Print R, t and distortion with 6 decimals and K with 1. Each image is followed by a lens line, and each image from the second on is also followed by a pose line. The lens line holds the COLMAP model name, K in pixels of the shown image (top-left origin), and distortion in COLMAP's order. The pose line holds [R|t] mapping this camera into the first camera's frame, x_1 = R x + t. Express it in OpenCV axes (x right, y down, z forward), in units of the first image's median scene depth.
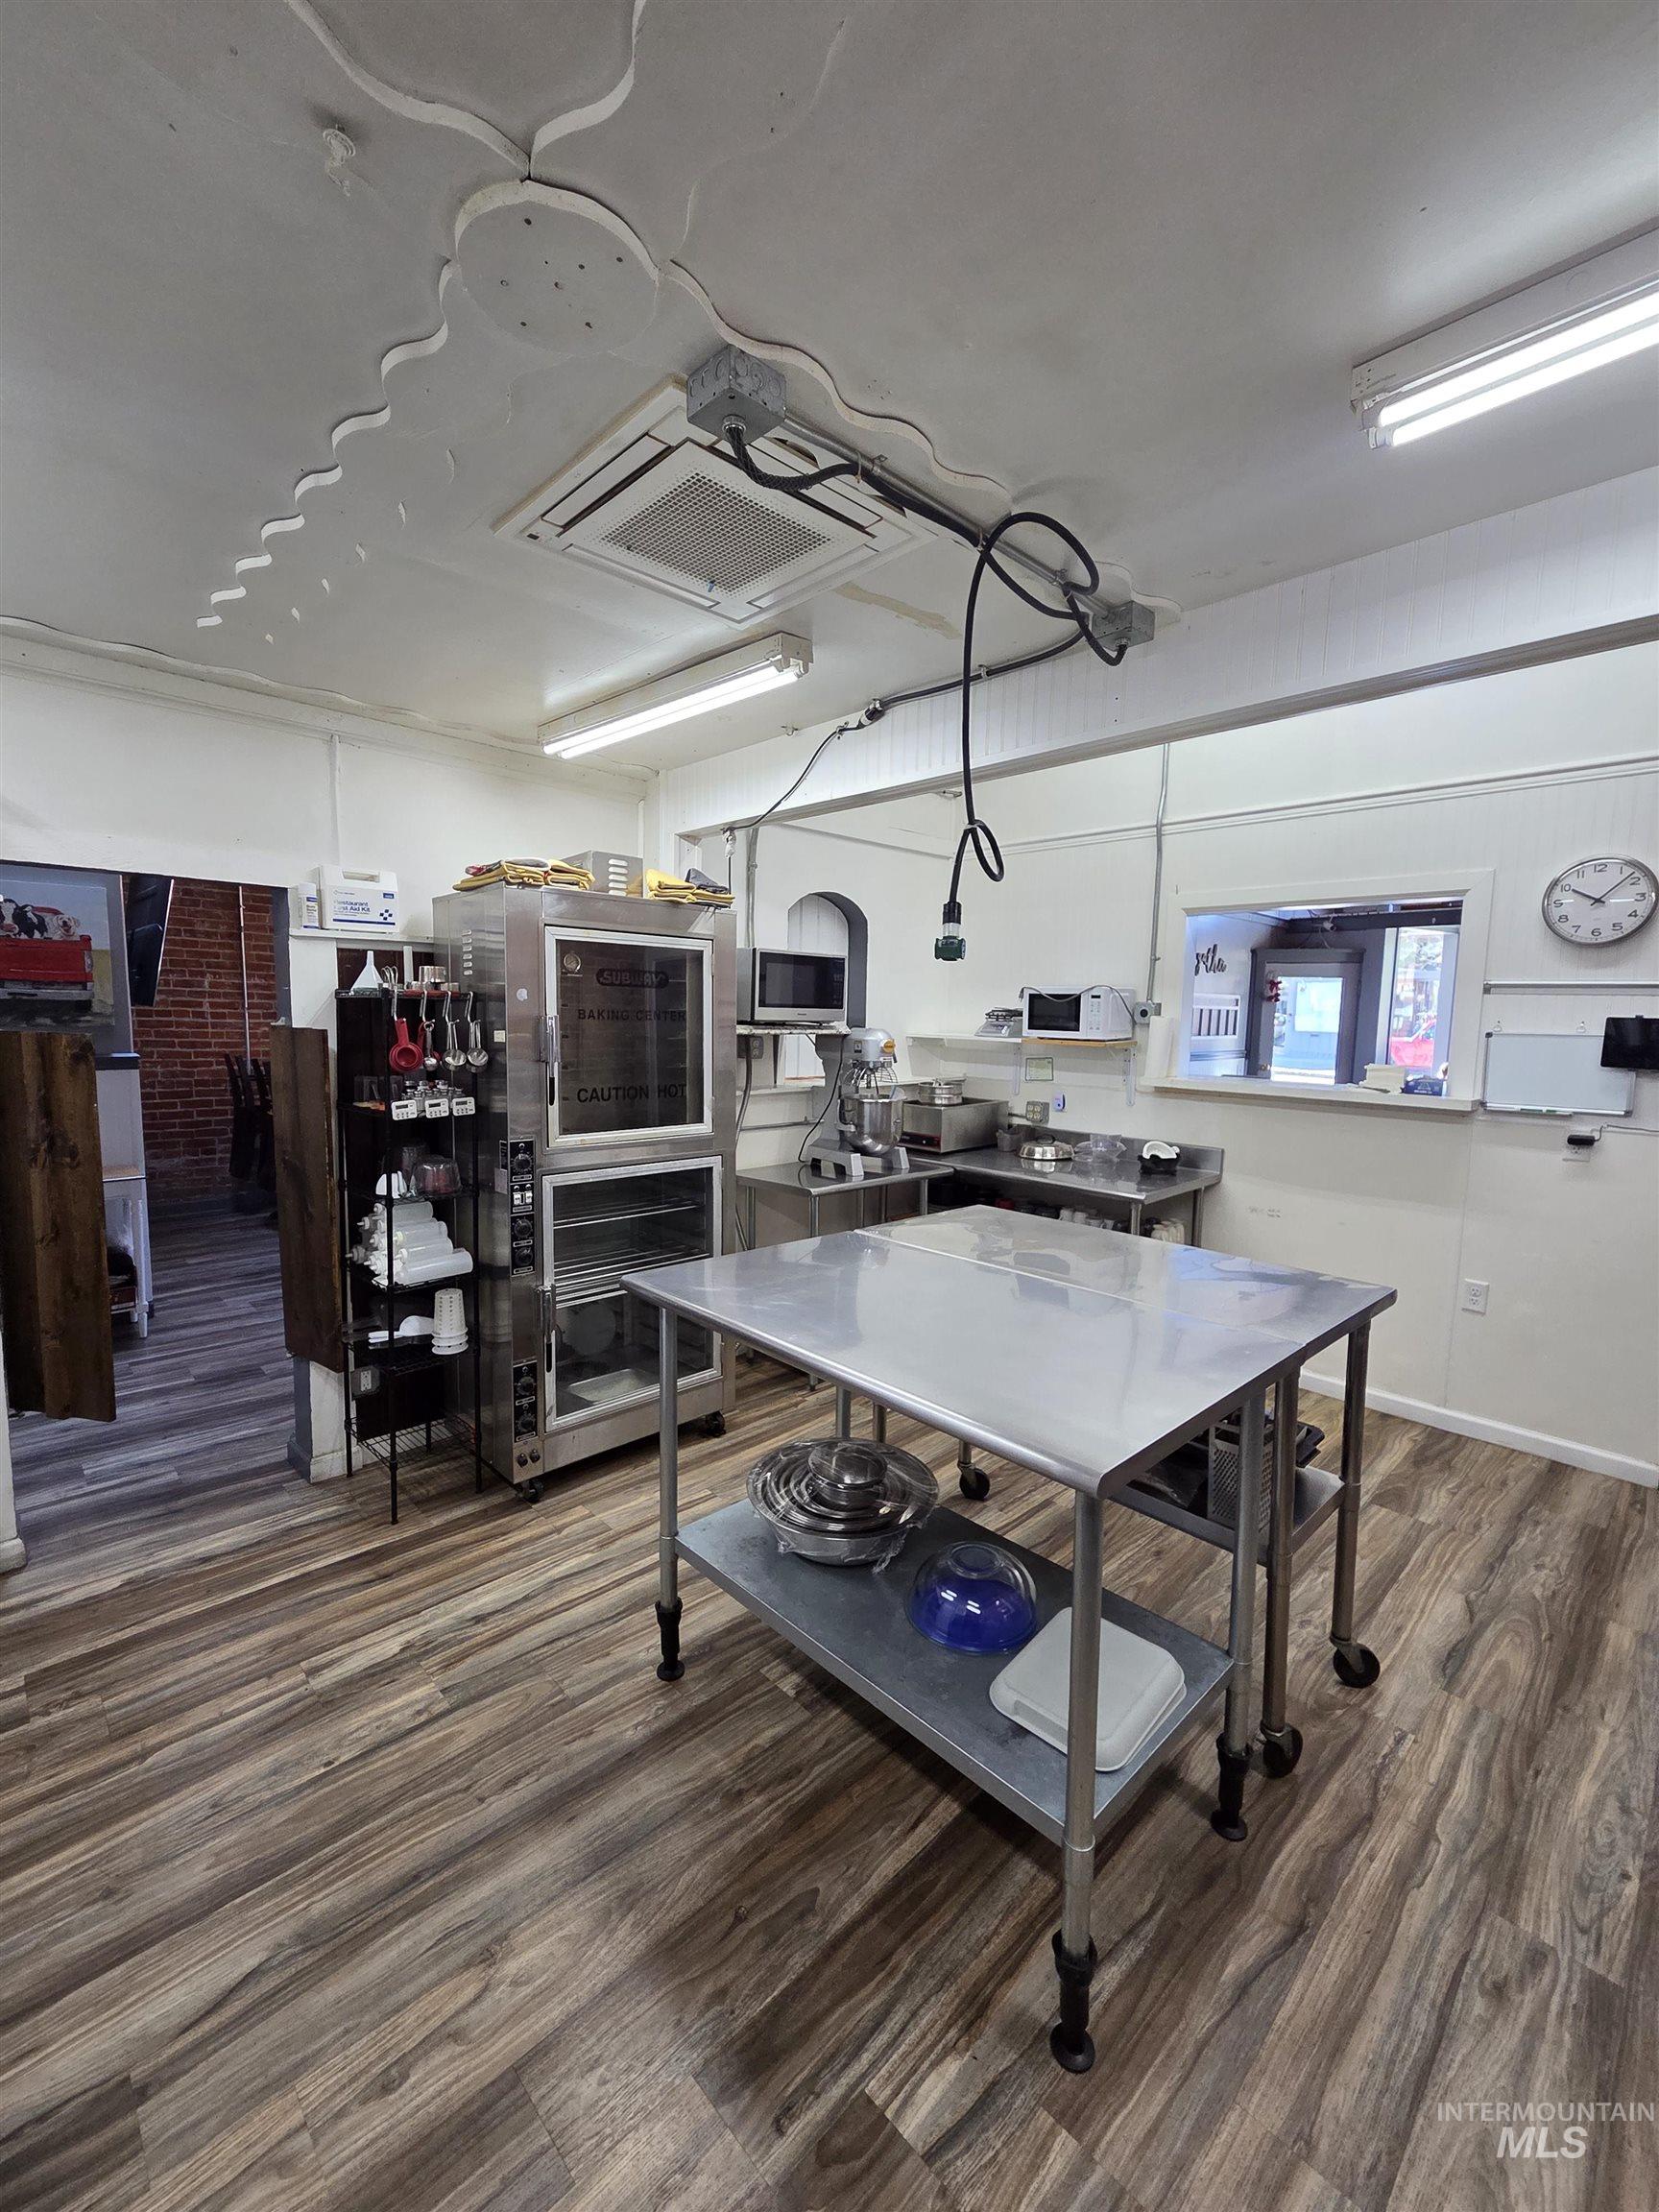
lens RADIAL K [[907.9, 0, 836.2], [0, 907.9, 1089.4], [0, 0, 1]] dist [0.006903, -0.000699]
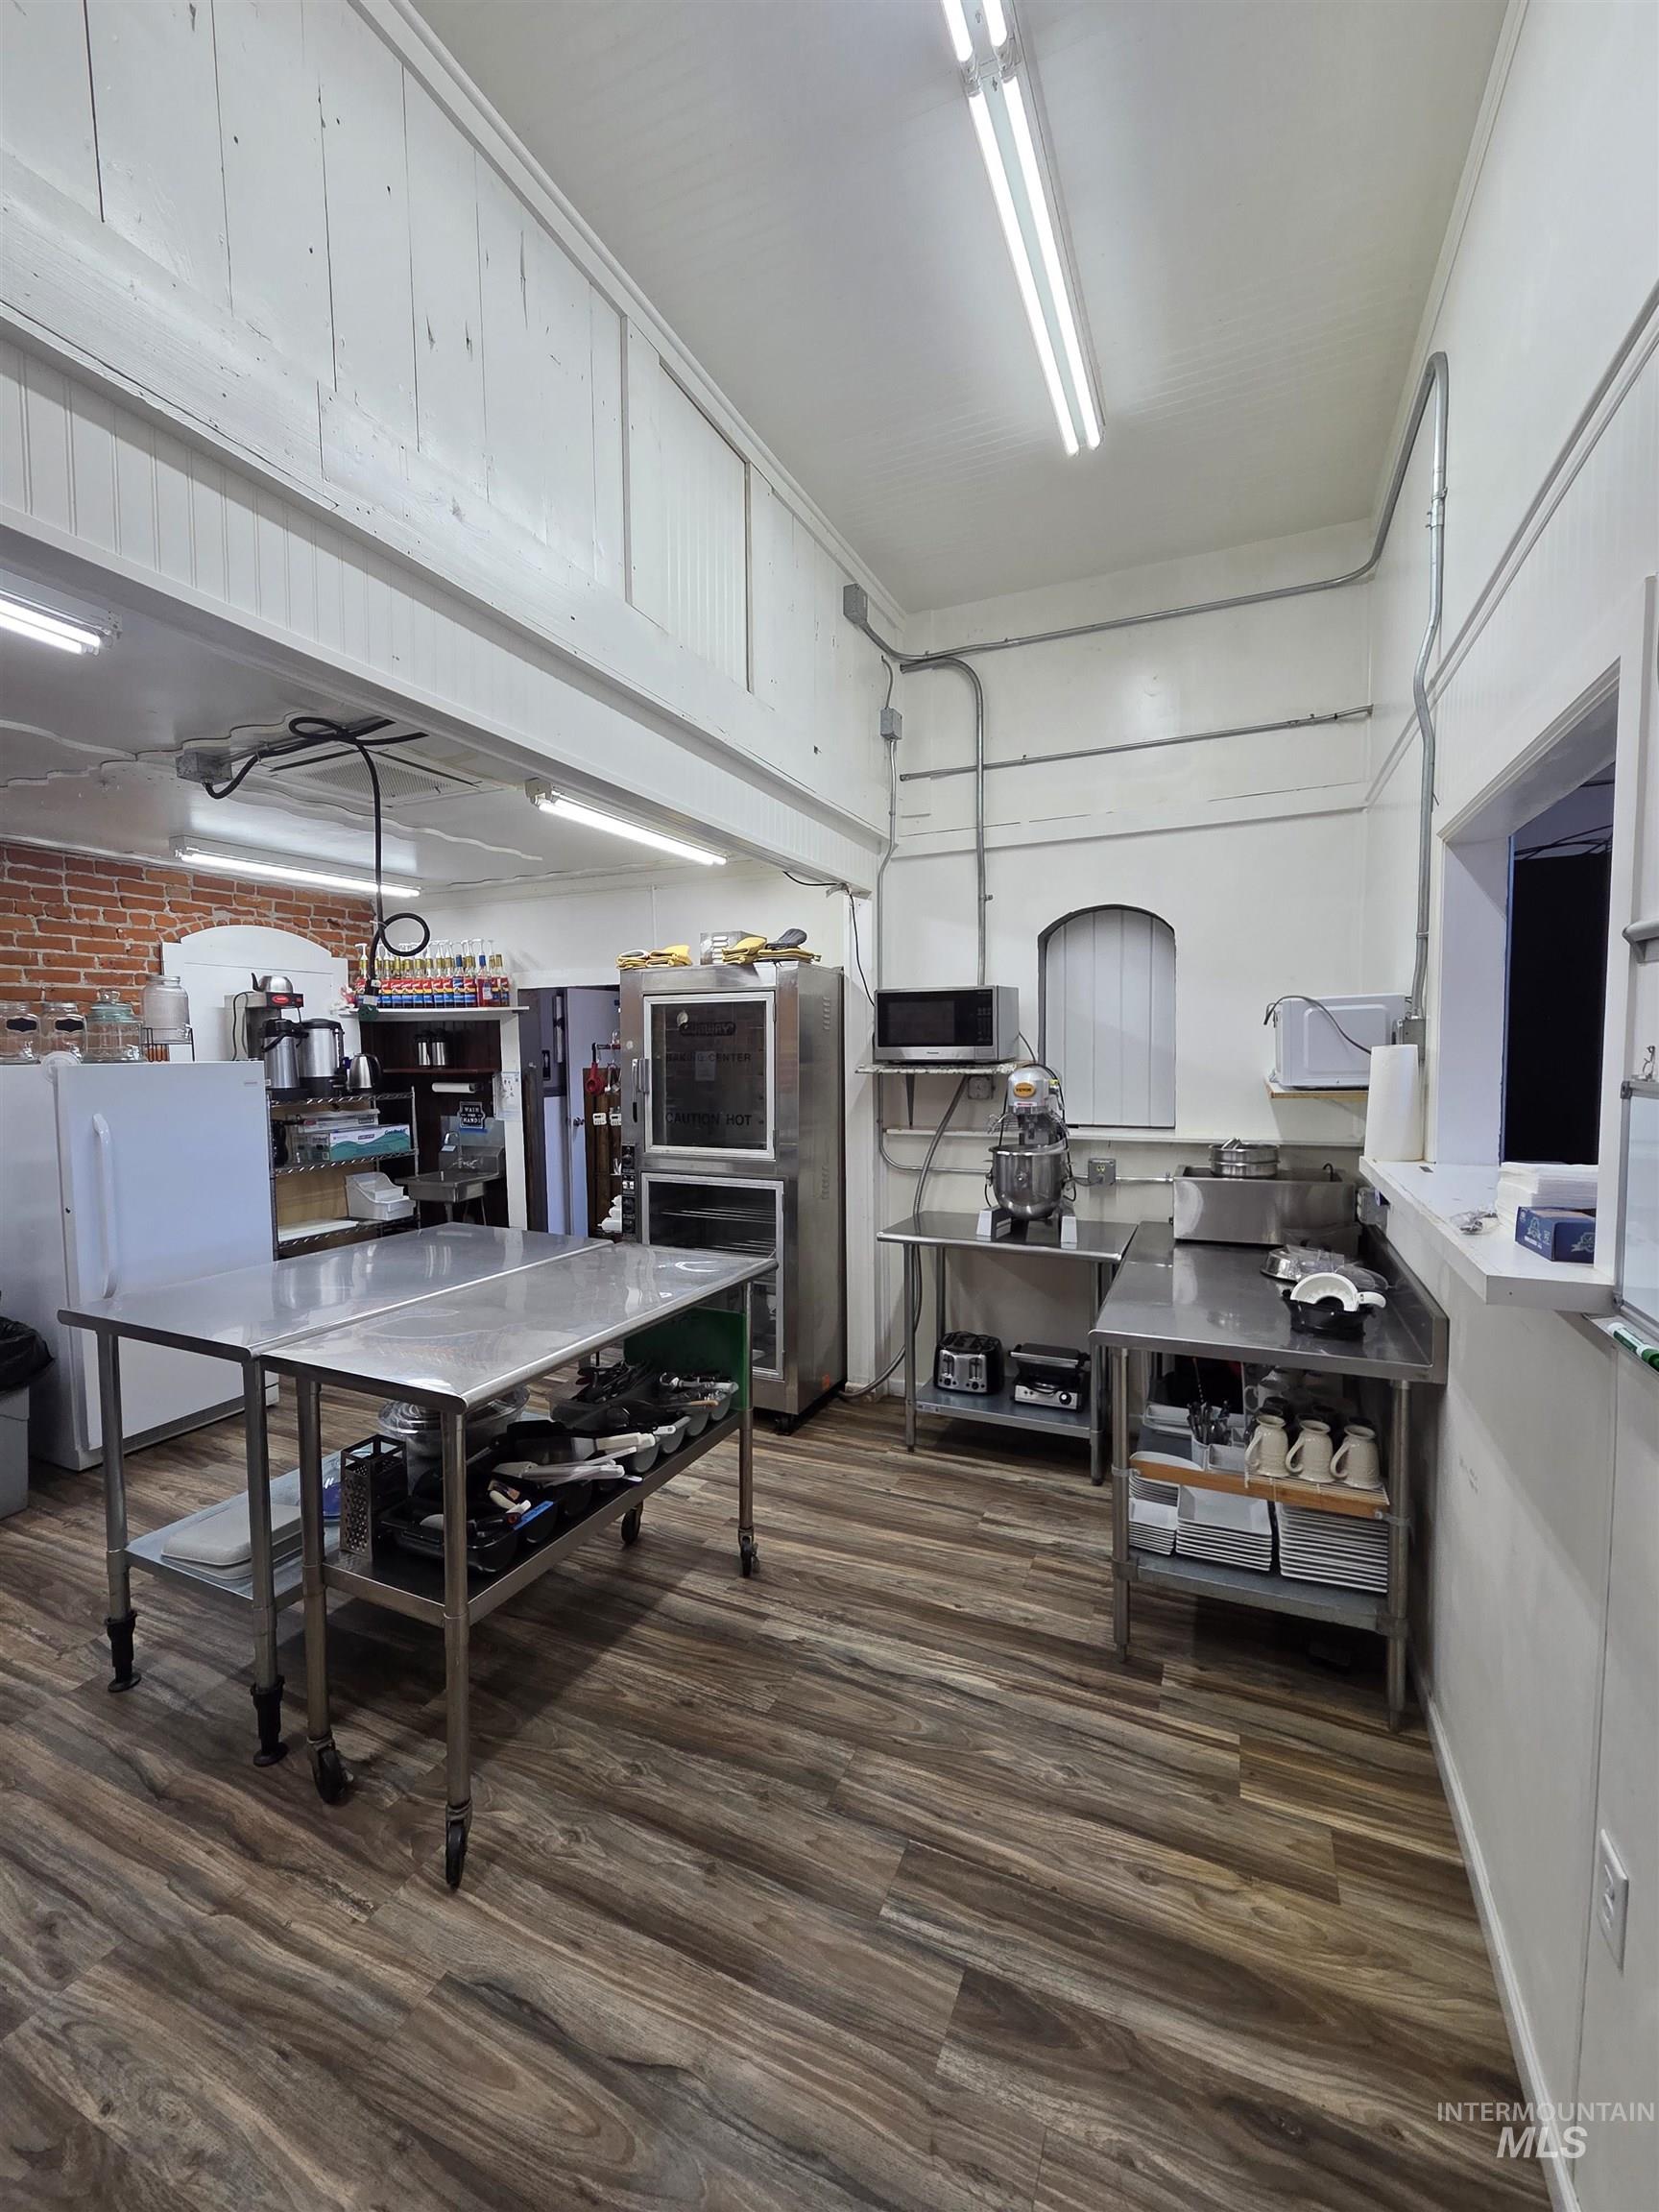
lens RADIAL K [[907.9, 0, 833.7], [0, 907.9, 1099.4], [0, 0, 1]] dist [0.006903, -0.000699]
pose [[0.364771, 0.029831, -0.930619, 1.545256], [-0.064961, 0.997866, 0.006524, -0.065800], [0.928829, 0.058075, 0.365930, 1.056933]]
